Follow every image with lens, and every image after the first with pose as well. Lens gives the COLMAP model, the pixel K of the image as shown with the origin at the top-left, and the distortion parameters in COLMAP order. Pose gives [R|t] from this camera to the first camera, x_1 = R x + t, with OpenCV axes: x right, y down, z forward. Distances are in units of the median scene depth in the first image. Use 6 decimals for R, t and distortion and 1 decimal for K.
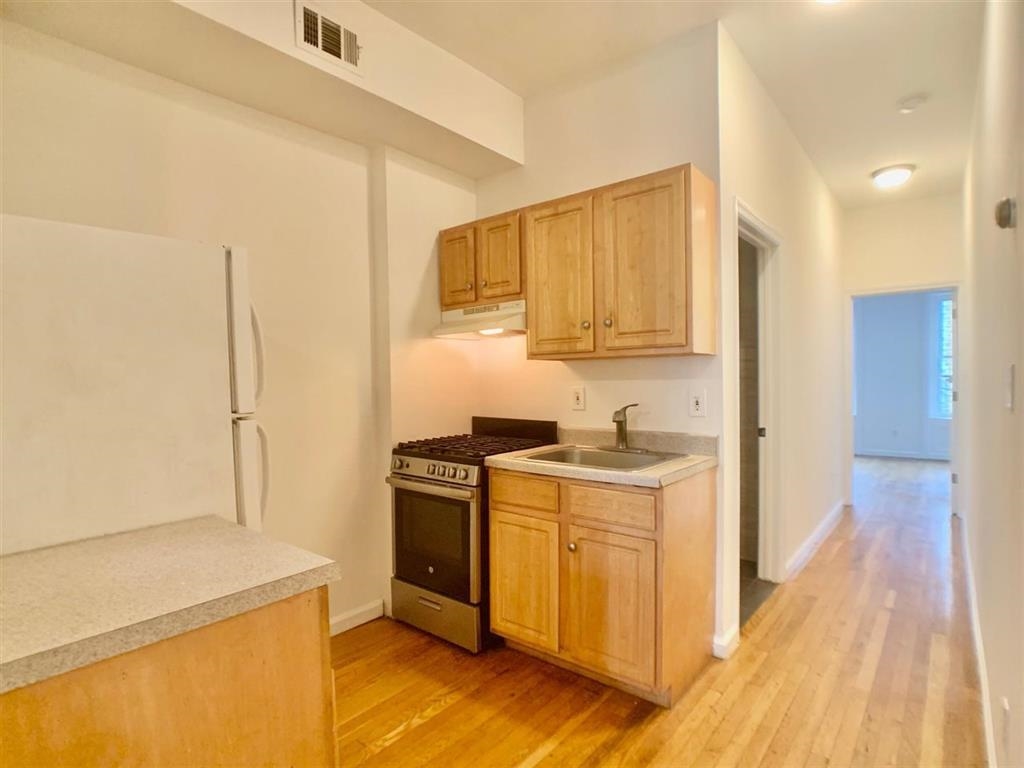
lens RADIAL K [[542.4, 0, 502.3], [0, 542.4, 383.8], [0, 0, 1]] dist [-0.035832, 0.004272]
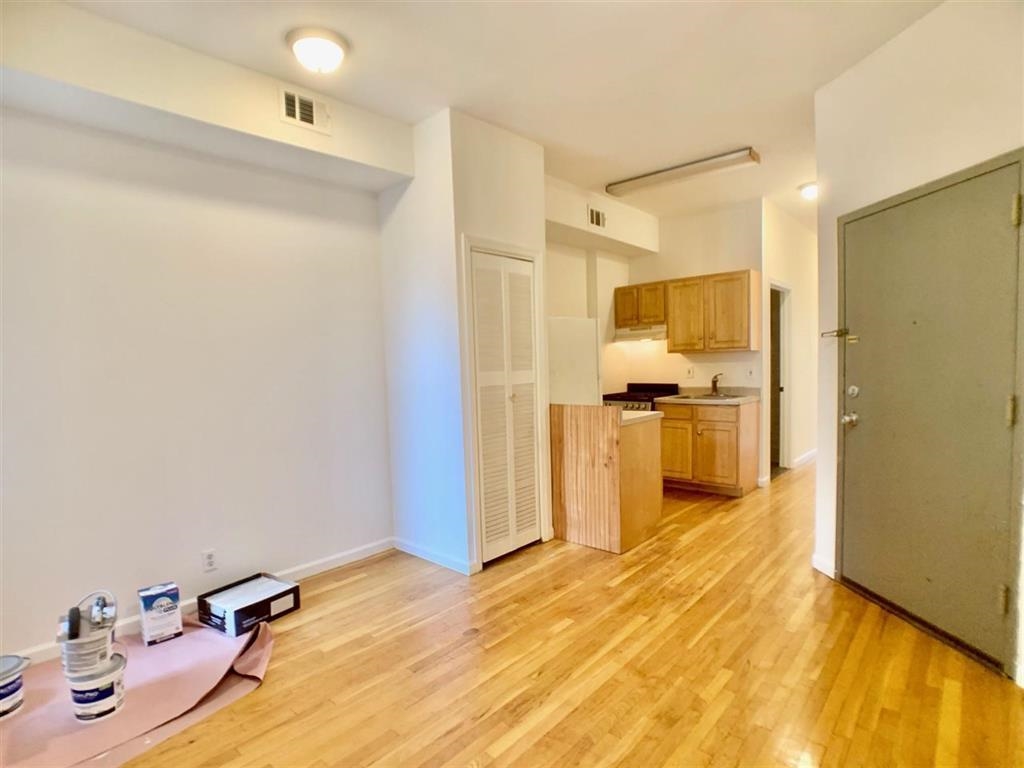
lens RADIAL K [[542.4, 0, 501.5], [0, 542.4, 393.8], [0, 0, 1]] dist [-0.035832, 0.004272]
pose [[0.999116, -0.010370, -0.040729, -0.555025], [0.011916, 0.999210, 0.037910, 0.026096], [0.040304, -0.038362, 0.998451, -1.210181]]
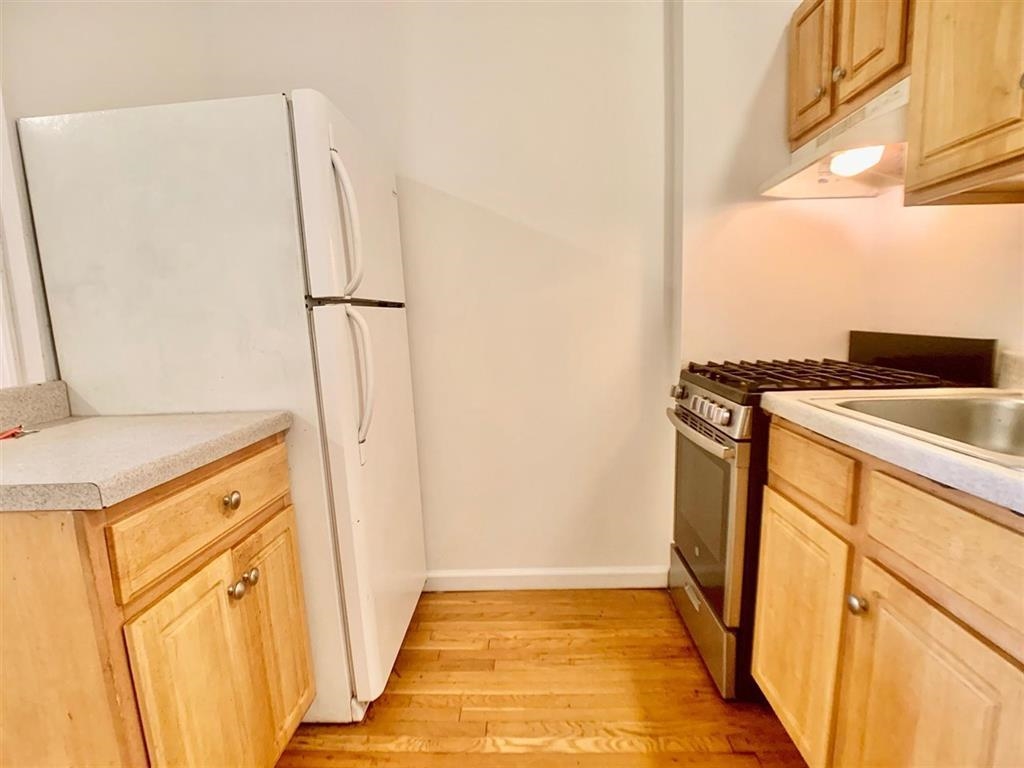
lens RADIAL K [[542.4, 0, 517.8], [0, 542.4, 403.9], [0, 0, 1]] dist [-0.035832, 0.004272]
pose [[0.619648, 0.123029, -0.775178, 0.241908], [0.005910, 0.986879, 0.161352, 0.055486], [0.784858, -0.104563, 0.610790, 0.457398]]
